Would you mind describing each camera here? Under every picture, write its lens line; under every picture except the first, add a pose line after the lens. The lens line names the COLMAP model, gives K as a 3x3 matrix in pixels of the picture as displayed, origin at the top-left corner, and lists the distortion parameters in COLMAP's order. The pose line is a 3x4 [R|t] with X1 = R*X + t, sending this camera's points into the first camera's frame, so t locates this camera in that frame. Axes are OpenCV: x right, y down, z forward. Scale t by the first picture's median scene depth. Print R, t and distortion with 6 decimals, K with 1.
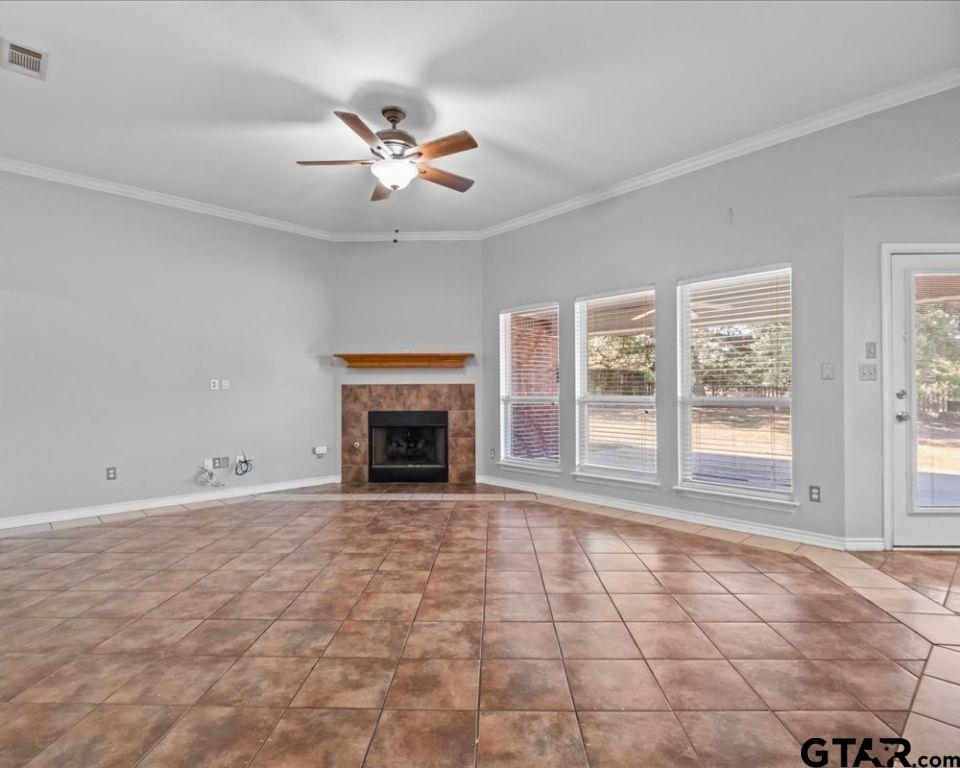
lens RADIAL K [[505.6, 0, 480.0], [0, 505.6, 389.9], [0, 0, 1]] dist [-0.001316, -0.002827]
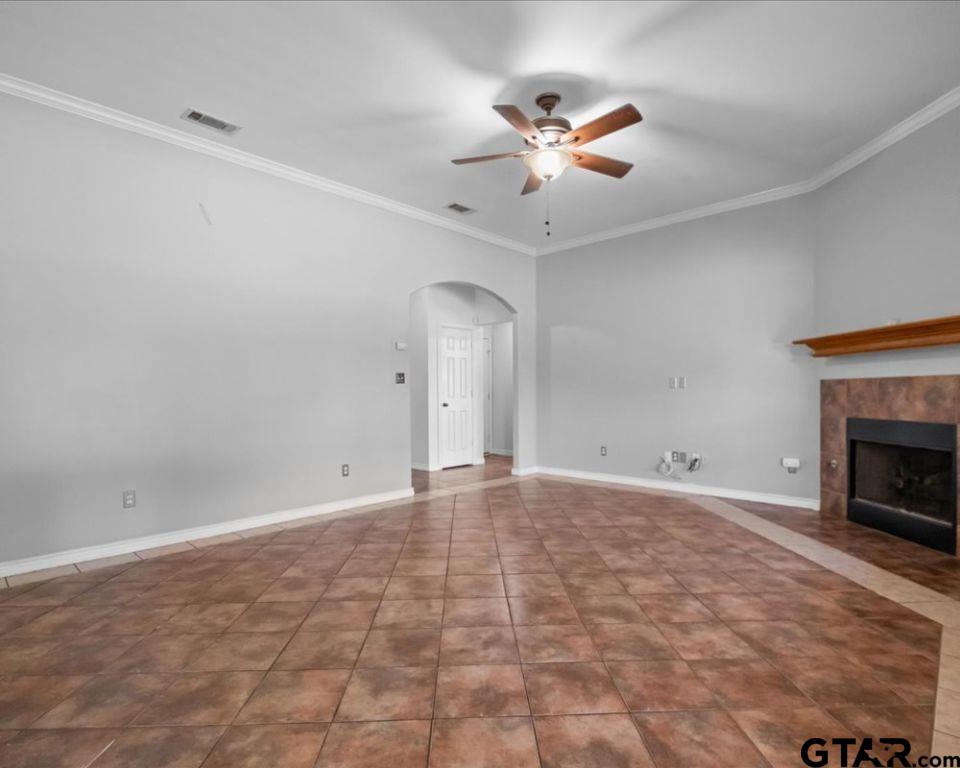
lens RADIAL K [[505.6, 0, 480.0], [0, 505.6, 389.9], [0, 0, 1]] dist [-0.001316, -0.002827]
pose [[0.059010, 0.001217, -0.998257, 0.444188], [0.004623, 0.999988, 0.001493, 0.001068], [0.998247, -0.004703, 0.059003, 0.460225]]
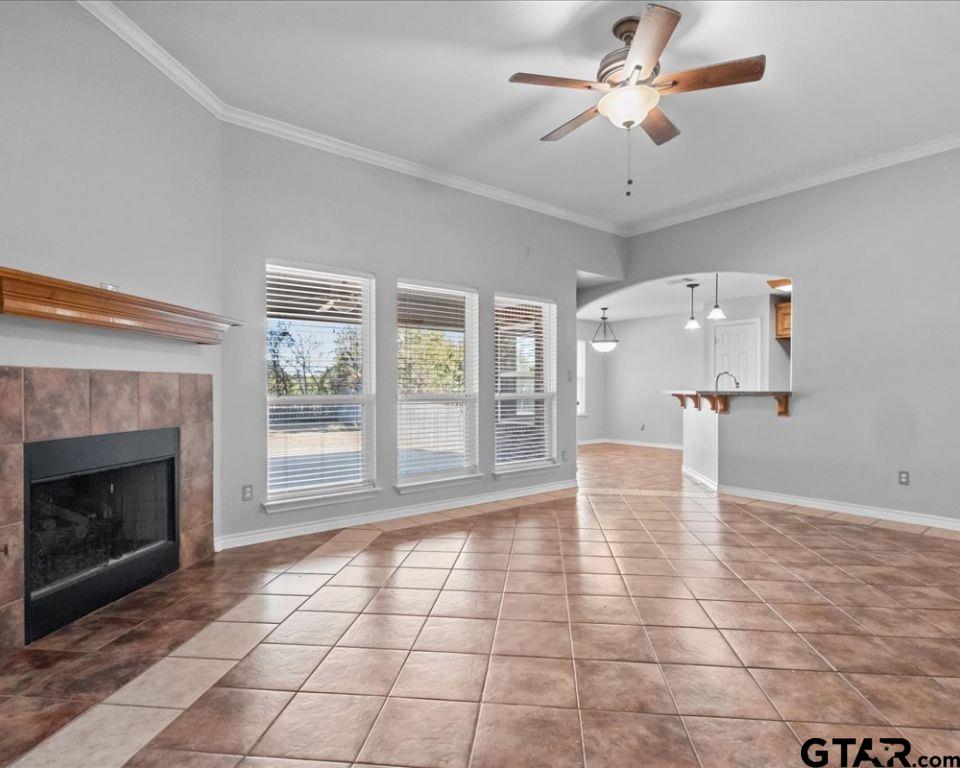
lens RADIAL K [[537.3, 0, 485.5], [0, 537.3, 392.0], [0, 0, 1]] dist [0.005835, 0.001212]
pose [[0.075034, -0.001161, 0.997180, -0.575281], [0.002058, 0.999997, 0.001010, 0.006880], [-0.997179, 0.001977, 0.075037, 0.656960]]
